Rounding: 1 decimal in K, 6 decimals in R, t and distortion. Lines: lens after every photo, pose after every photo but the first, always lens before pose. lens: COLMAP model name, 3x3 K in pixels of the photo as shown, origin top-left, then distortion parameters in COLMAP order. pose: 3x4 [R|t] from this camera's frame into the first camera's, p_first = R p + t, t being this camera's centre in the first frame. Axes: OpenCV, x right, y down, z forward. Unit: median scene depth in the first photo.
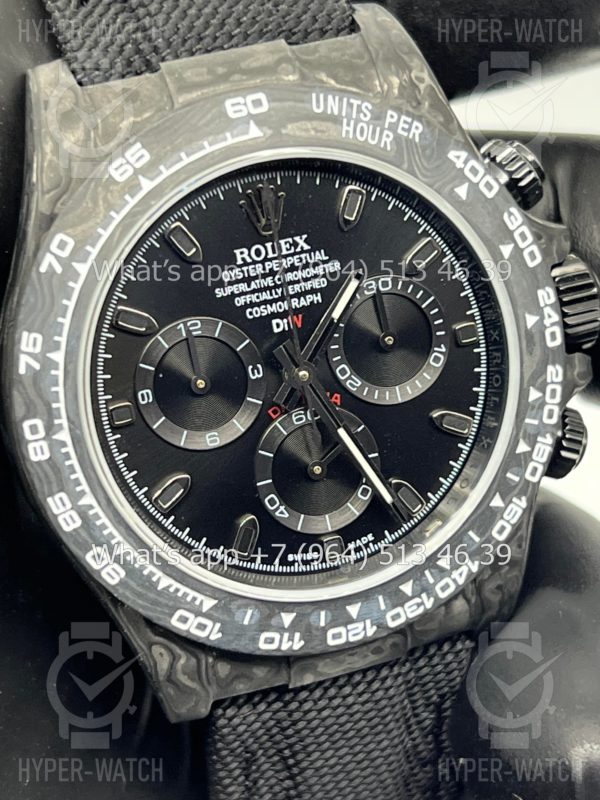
lens RADIAL K [[1924.2, 0, 296.8], [0, 1924.2, 406.4], [0, 0, 1]] dist [0.179104, 0.000000]
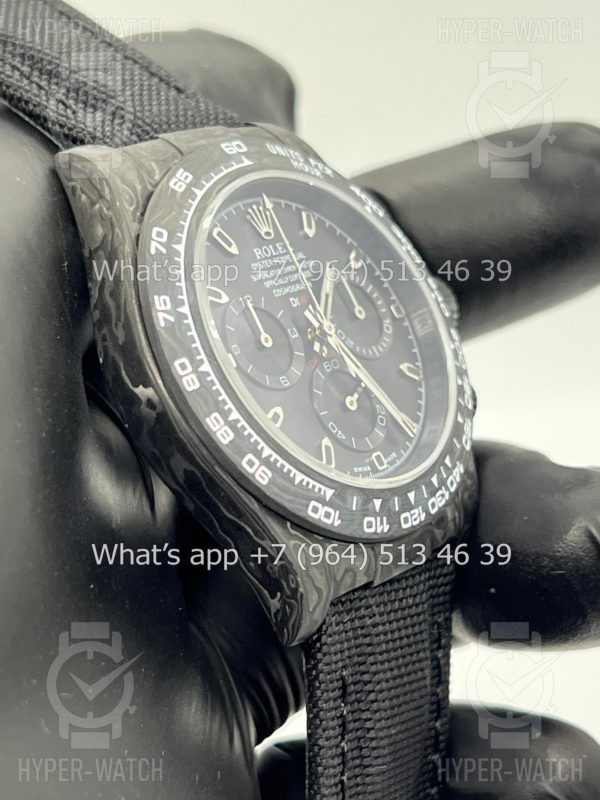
lens RADIAL K [[1924.2, 0, 334.7], [0, 1924.2, 403.2], [0, 0, 1]] dist [0.179104, 0.000000]
pose [[0.828263, -0.125356, 0.546138, -0.706217], [0.347846, 0.879143, -0.325746, 0.451835], [-0.439299, 0.459775, 0.771766, 0.010304]]
